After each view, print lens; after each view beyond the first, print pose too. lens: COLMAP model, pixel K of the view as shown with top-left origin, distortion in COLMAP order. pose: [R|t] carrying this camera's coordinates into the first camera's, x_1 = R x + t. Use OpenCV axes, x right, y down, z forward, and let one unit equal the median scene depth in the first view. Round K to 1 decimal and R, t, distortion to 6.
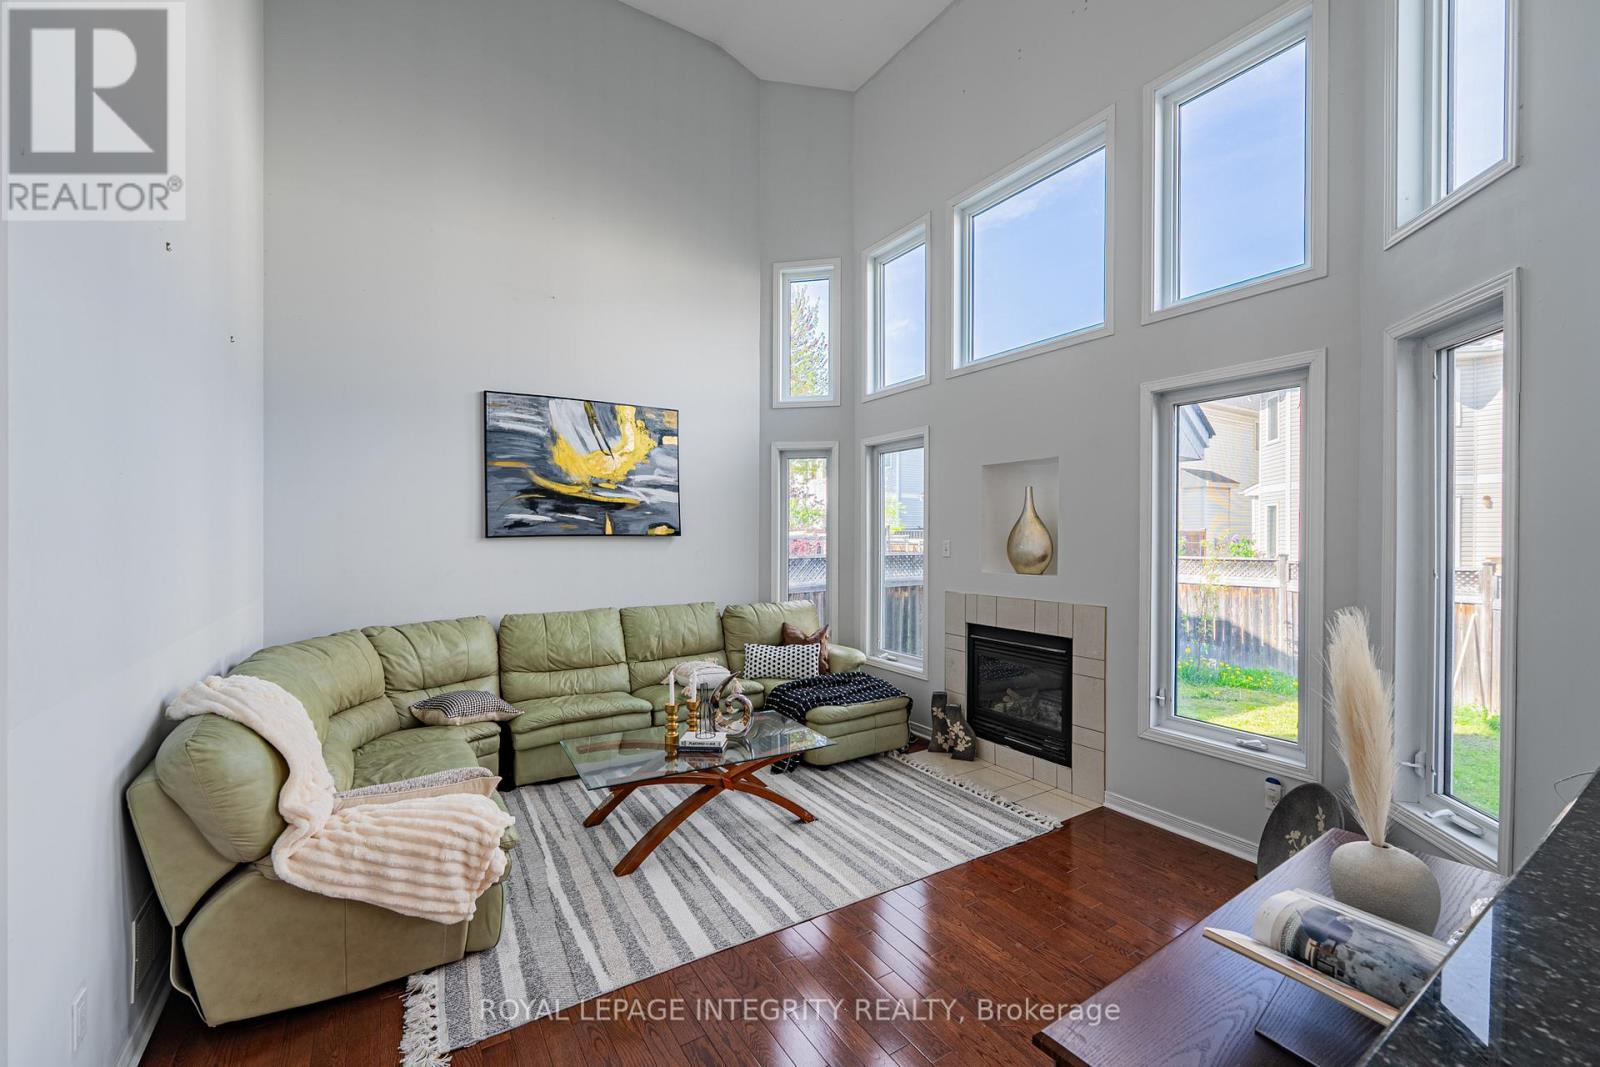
lens RADIAL K [[629.7, 0, 792.3], [0, 629.7, 525.0], [0, 0, 1]] dist [0.000158, -0.000233]
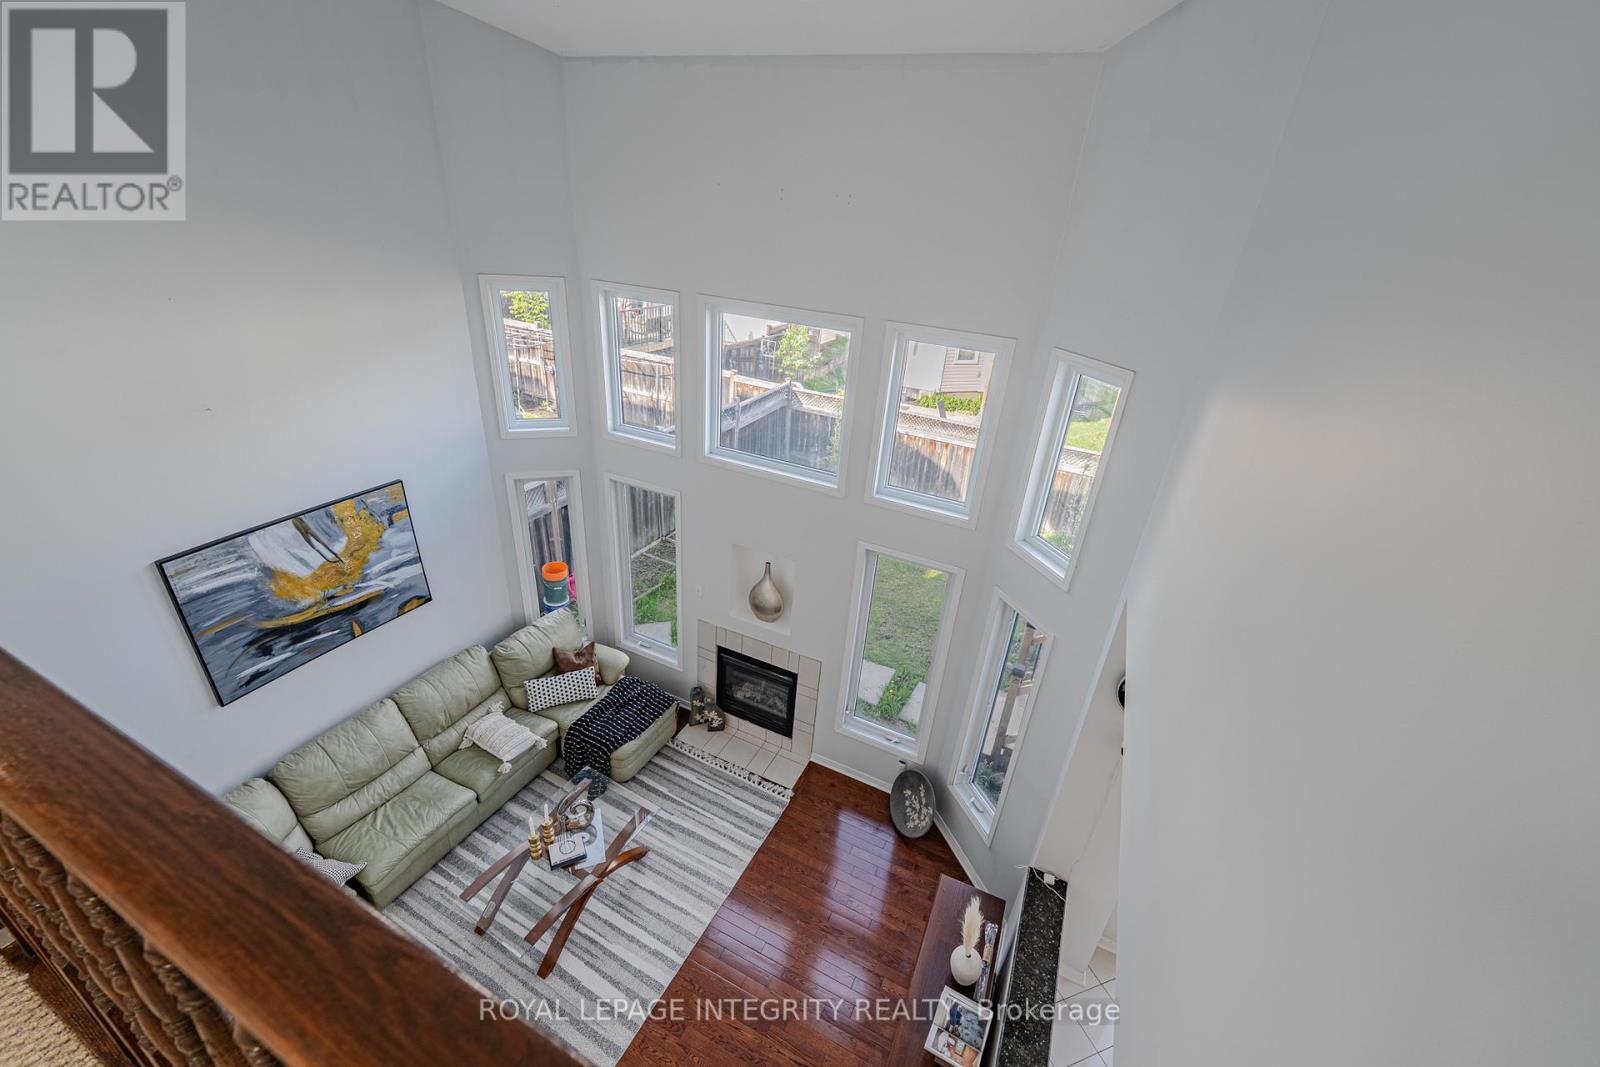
lens RADIAL K [[643.6, 0, 774.8], [0, 643.6, 530.3], [0, 0, 1]] dist [0.000084, -0.000133]
pose [[0.857826, -0.190680, 0.477259, -0.215583], [-0.049600, 0.893576, 0.446164, -0.669010], [-0.511542, -0.406403, 0.757074, 0.025983]]
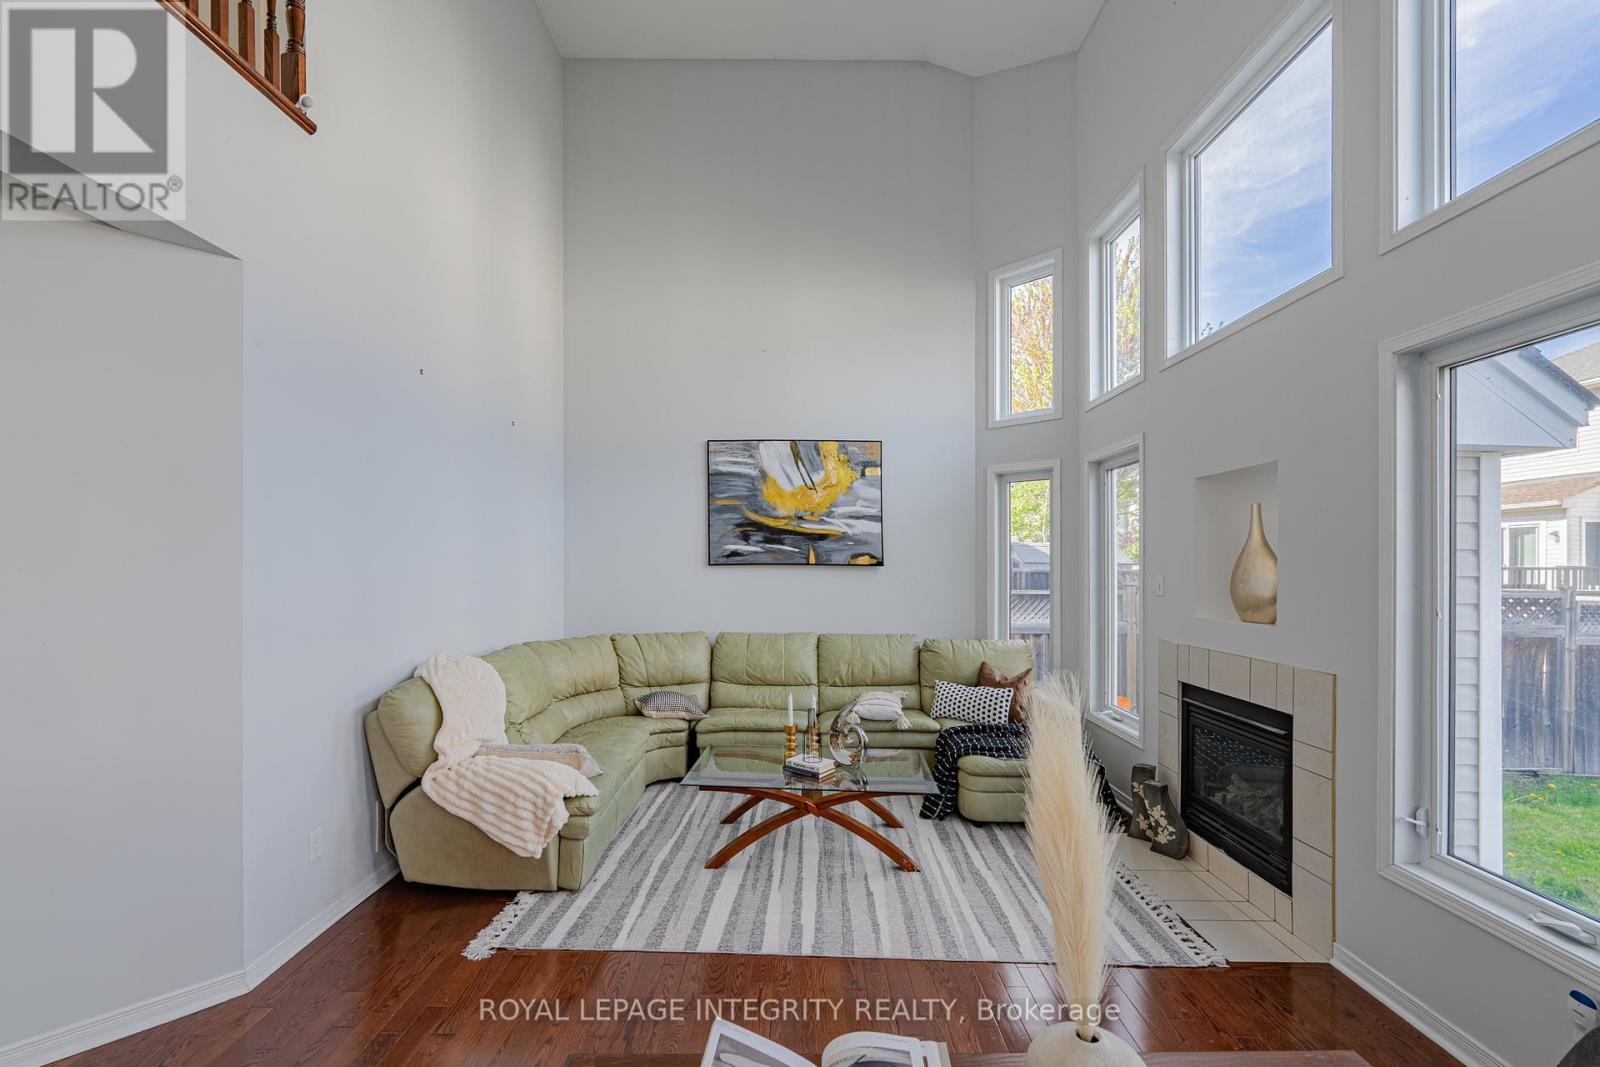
lens RADIAL K [[641.2, 0, 798.8], [0, 641.2, 554.5], [0, 0, 1]] dist [0.000467, -0.000181]
pose [[0.848203, 0.001992, -0.529668, 0.302711], [-0.004052, 0.999988, -0.002726, 0.002565], [0.529656, 0.004459, 0.848201, 0.078076]]
